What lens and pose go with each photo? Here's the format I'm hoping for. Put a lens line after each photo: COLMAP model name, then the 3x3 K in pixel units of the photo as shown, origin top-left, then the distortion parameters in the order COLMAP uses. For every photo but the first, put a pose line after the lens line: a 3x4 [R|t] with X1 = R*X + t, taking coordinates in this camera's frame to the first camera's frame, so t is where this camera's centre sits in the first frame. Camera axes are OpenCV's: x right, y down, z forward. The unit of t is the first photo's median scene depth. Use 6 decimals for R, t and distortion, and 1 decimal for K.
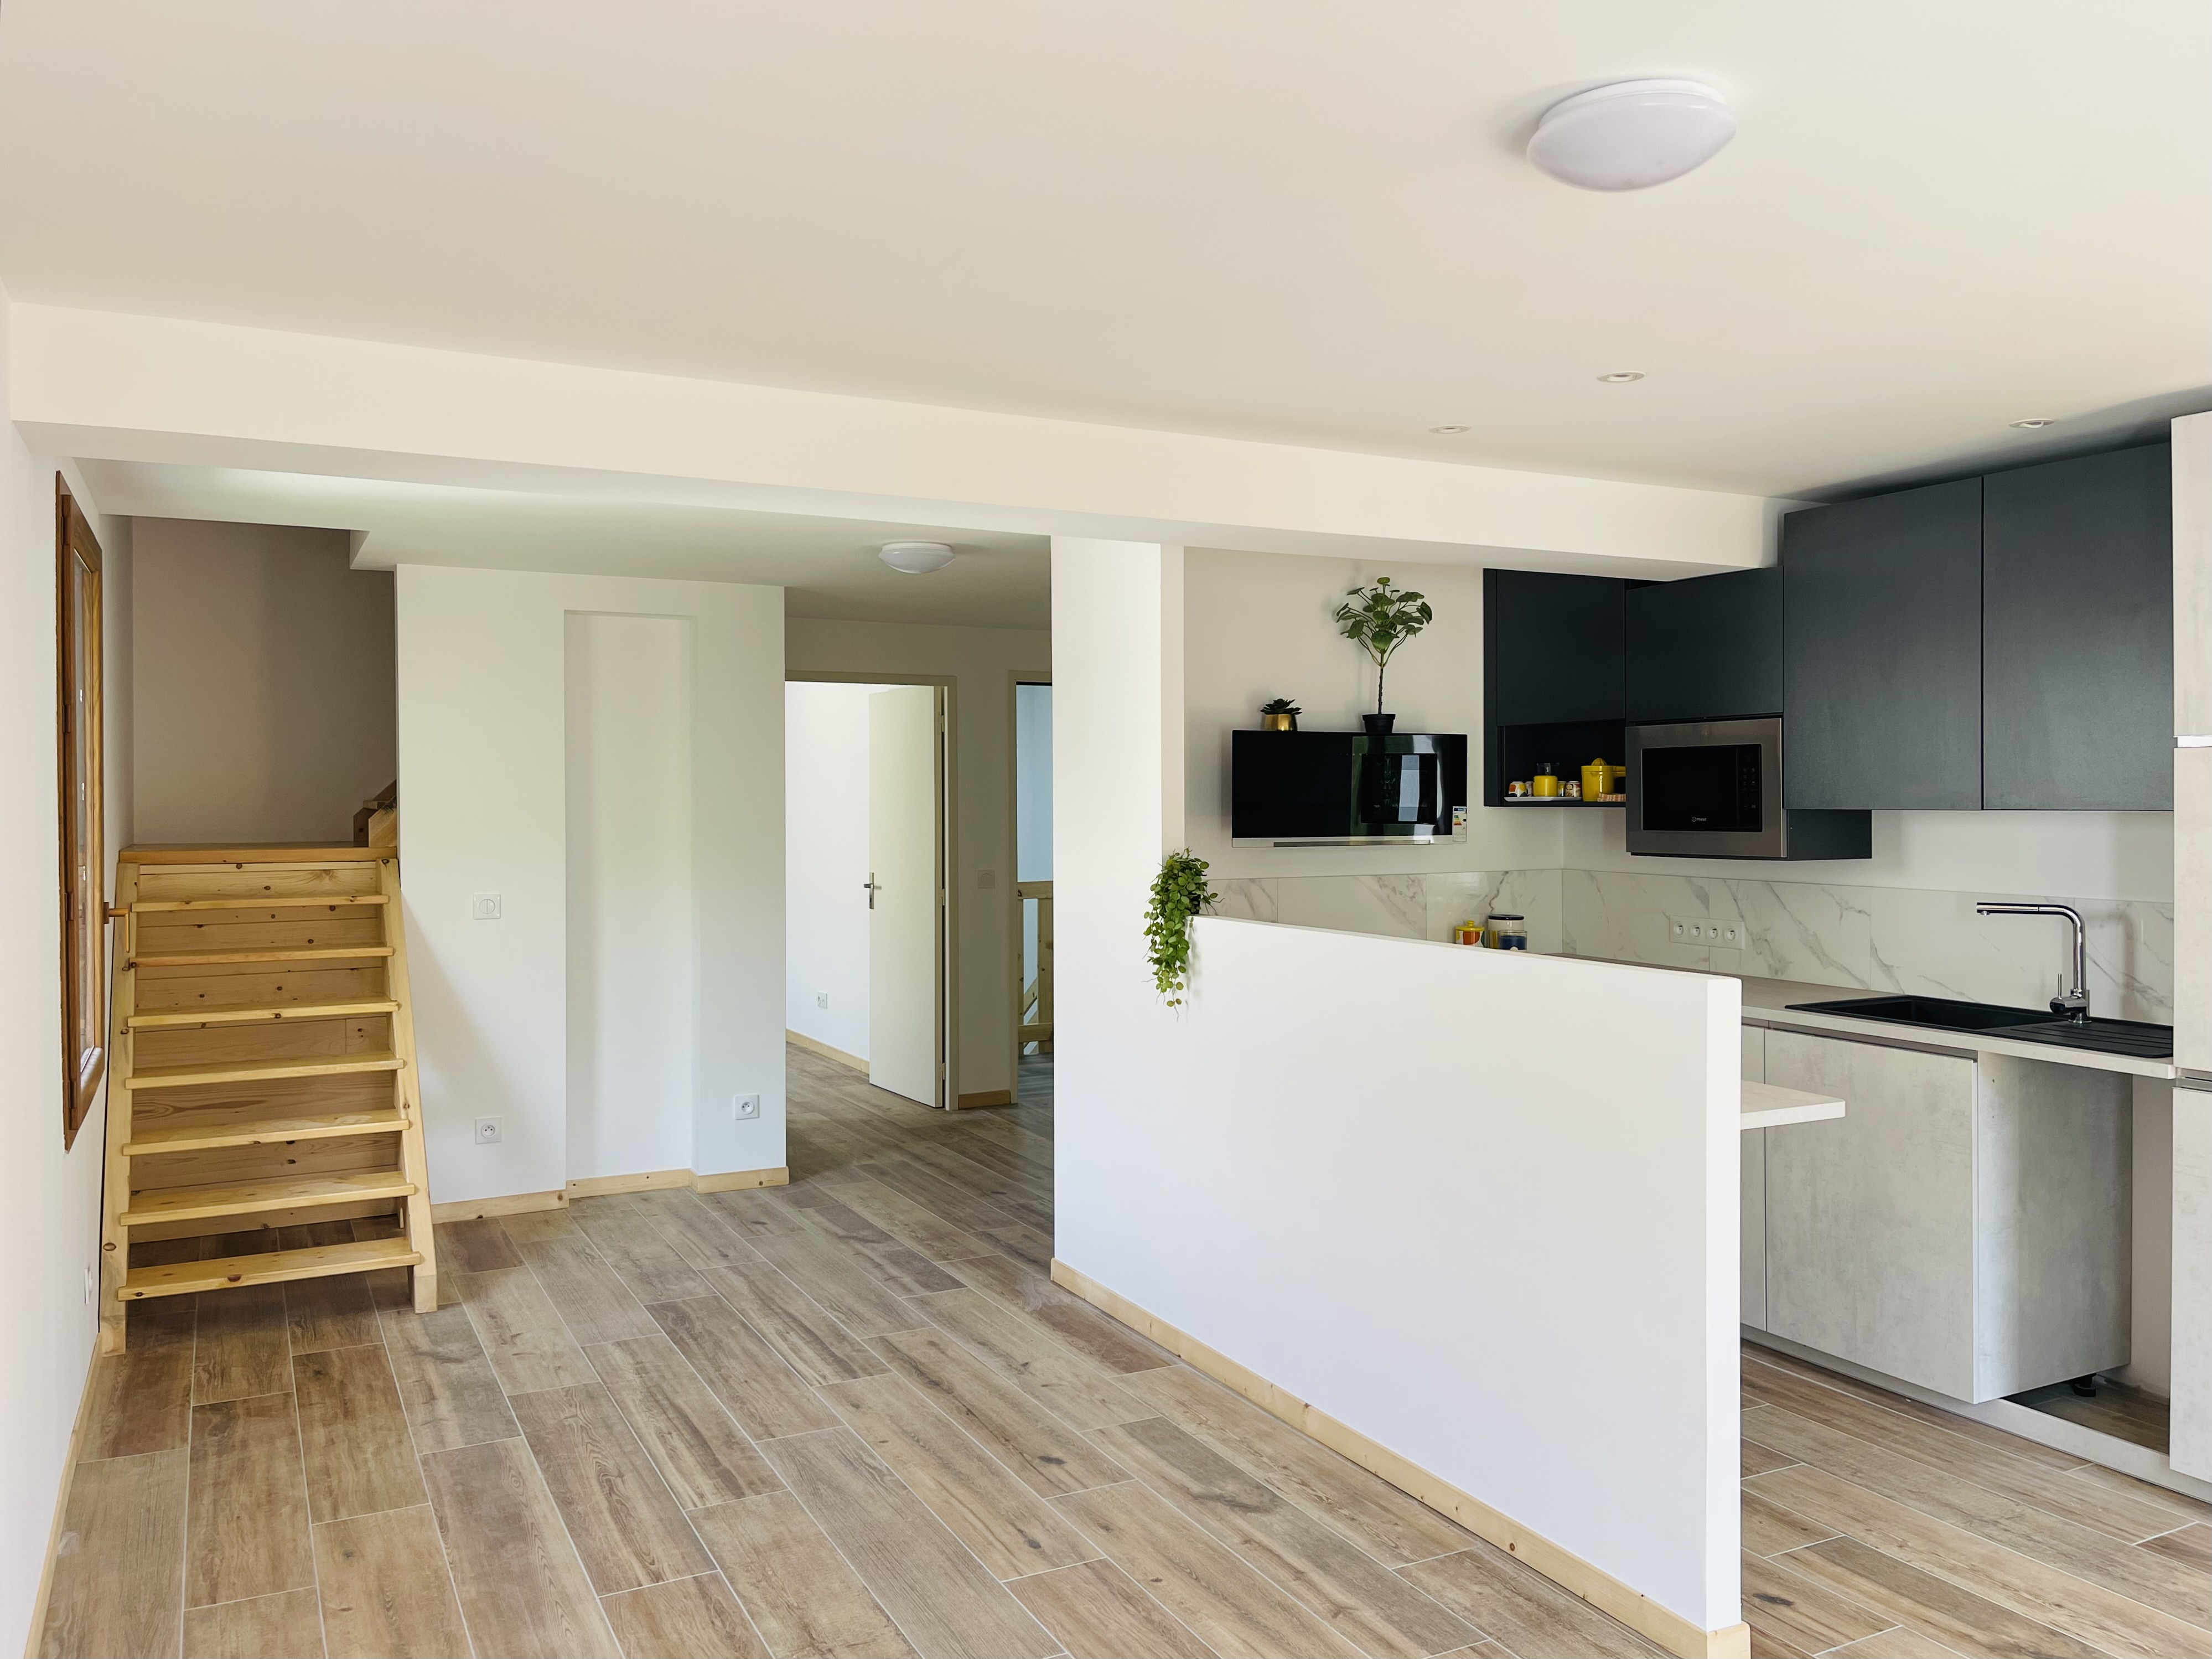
lens RADIAL K [[1659.3, 0, 1101.8], [0, 1659.3, 820.1], [0, 0, 1]] dist [0.000567, -0.004538]
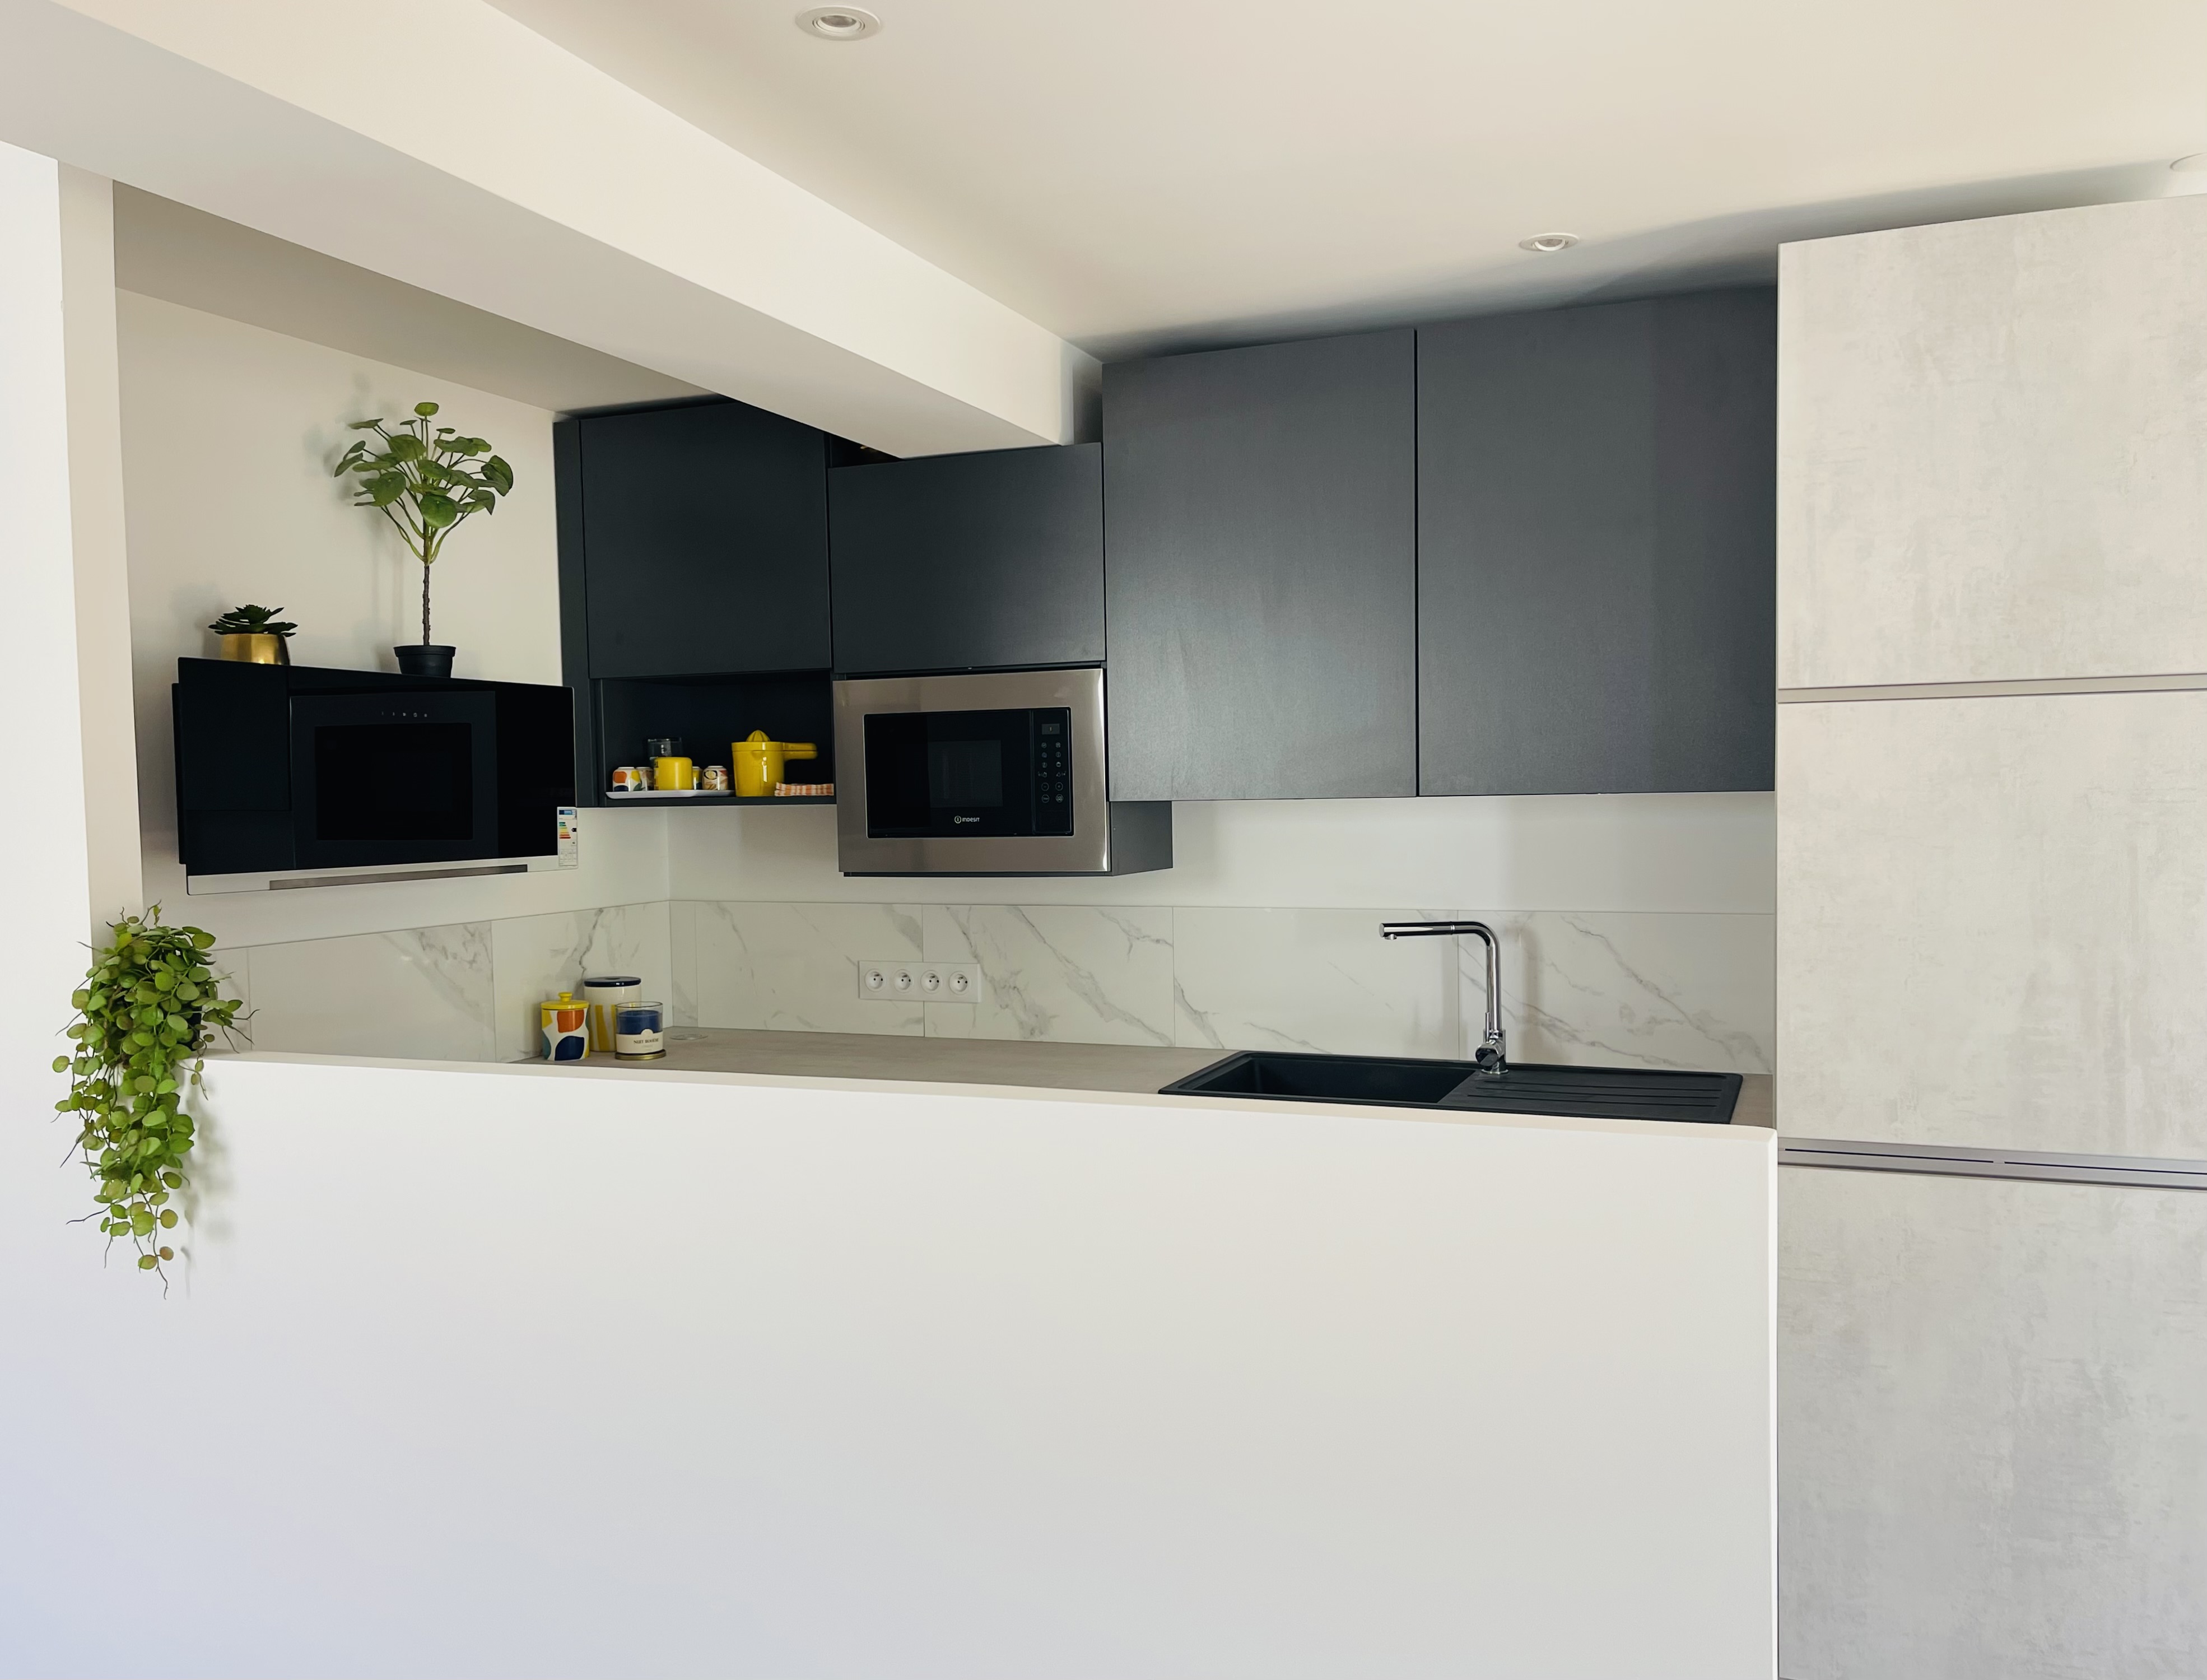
lens RADIAL K [[1749.0, 0, 1103.4], [0, 1749.0, 871.2], [0, 0, 1]] dist [0.051916, -0.021623]
pose [[0.749370, -0.039459, 0.660975, -0.068492], [0.022776, 0.999168, 0.033826, -0.002324], [-0.661760, -0.010294, 0.749645, 0.443416]]
